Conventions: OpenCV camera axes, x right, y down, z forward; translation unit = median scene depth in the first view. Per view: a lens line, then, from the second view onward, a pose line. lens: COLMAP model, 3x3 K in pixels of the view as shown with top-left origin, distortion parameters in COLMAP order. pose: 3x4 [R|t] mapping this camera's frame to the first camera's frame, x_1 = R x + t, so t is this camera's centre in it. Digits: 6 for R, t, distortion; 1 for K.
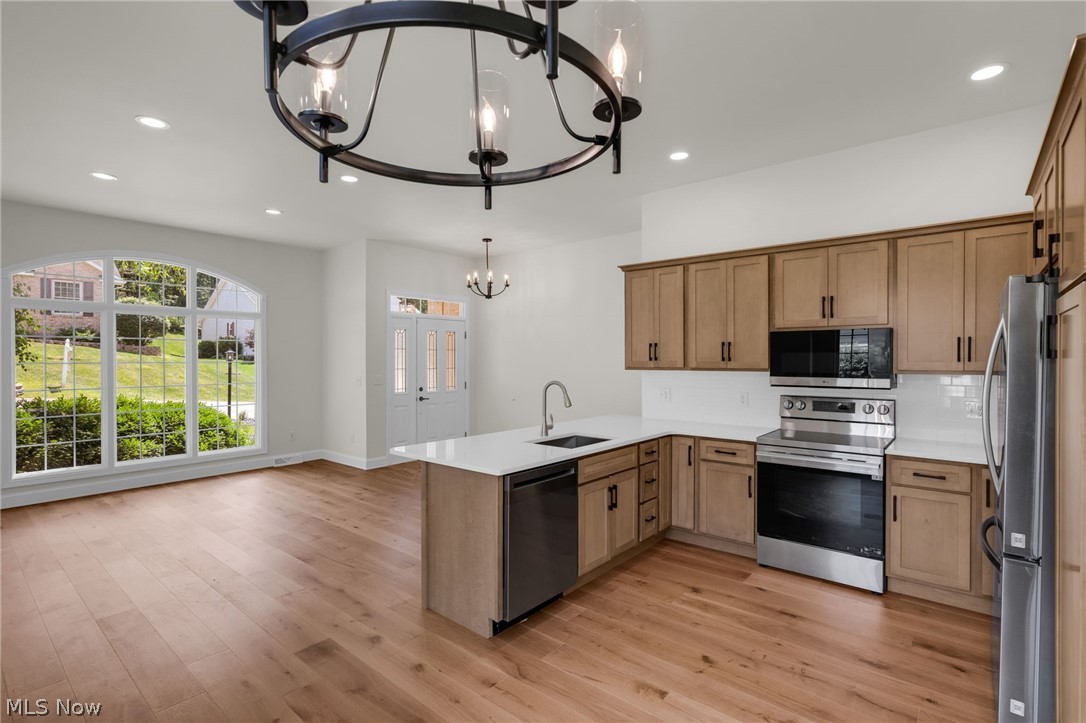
lens RADIAL K [[518.5, 0, 543.3], [0, 518.5, 364.6], [0, 0, 1]] dist [-0.004049, 0.003156]
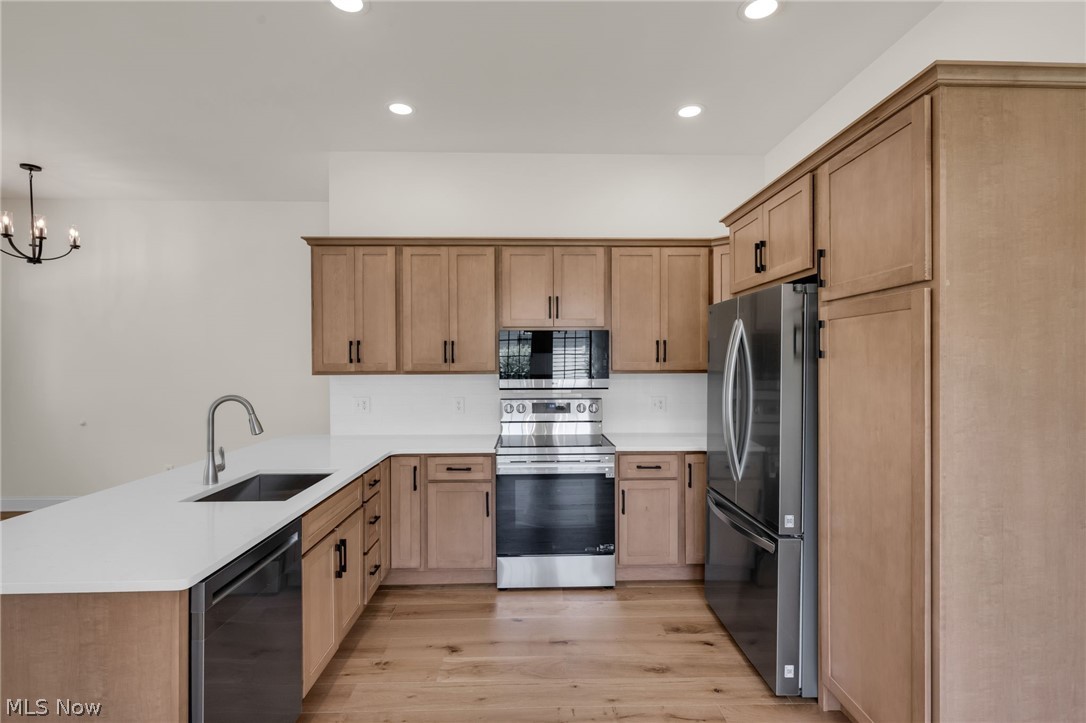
lens RADIAL K [[518.5, 0, 550.1], [0, 518.5, 361.8], [0, 0, 1]] dist [-0.004049, 0.003156]
pose [[0.746650, -0.004631, 0.665201, -0.092057], [0.010980, 0.999925, -0.005363, -0.001851], [-0.665126, 0.011308, 0.746646, 0.221346]]
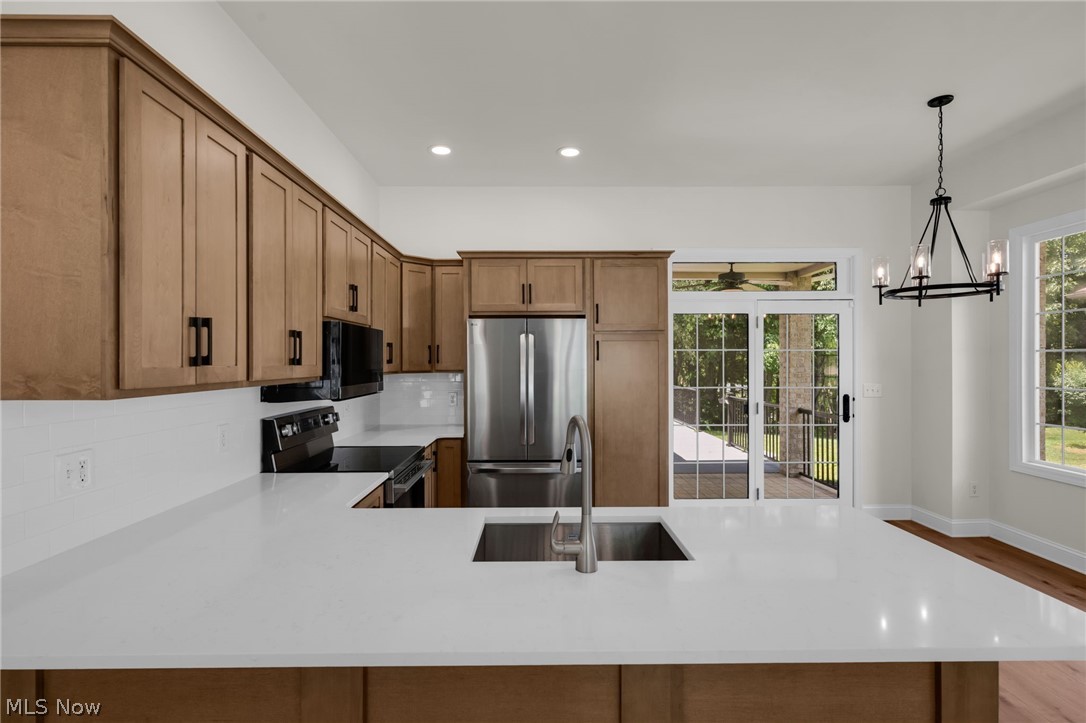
lens RADIAL K [[518.5, 0, 549.2], [0, 518.5, 362.6], [0, 0, 1]] dist [-0.004049, 0.003156]
pose [[-0.652647, 0.000461, 0.757662, -0.221087], [0.011660, 0.999887, 0.009436, -0.010667], [-0.757573, 0.014993, -0.652578, 1.076459]]
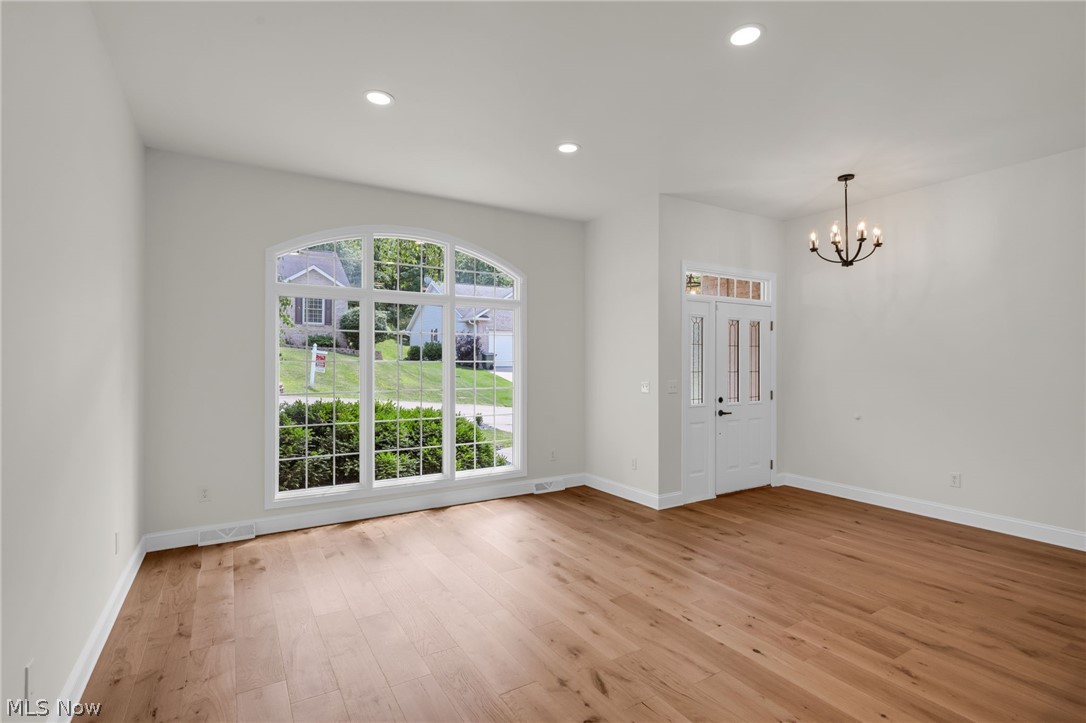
lens RADIAL K [[518.5, 0, 545.5], [0, 518.5, 363.3], [0, 0, 1]] dist [-0.004049, 0.003156]
pose [[0.950228, 0.002320, -0.311547, -0.415665], [-0.006133, 0.999918, -0.011260, 0.009983], [0.311496, 0.012611, 0.950164, 0.401605]]
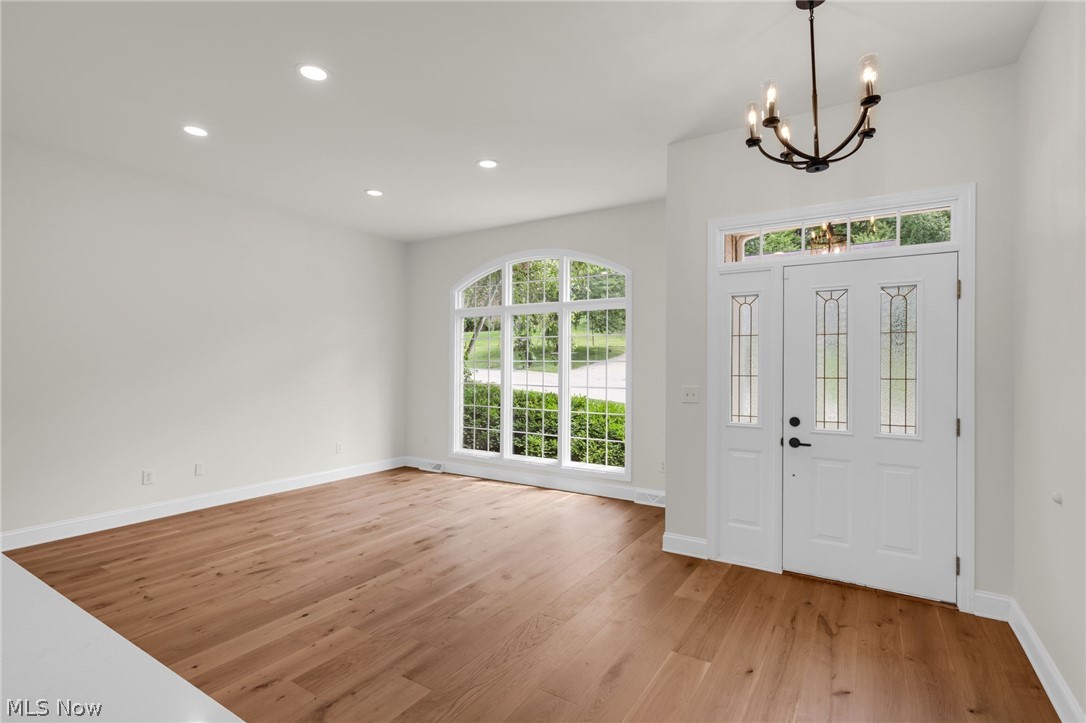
lens RADIAL K [[518.5, 0, 541.7], [0, 518.5, 362.1], [0, 0, 1]] dist [-0.004049, 0.003156]
pose [[0.136835, 0.000077, -0.990594, 0.312218], [-0.018584, 0.999824, -0.002489, 0.000429], [0.990419, 0.018749, 0.136813, 1.224548]]
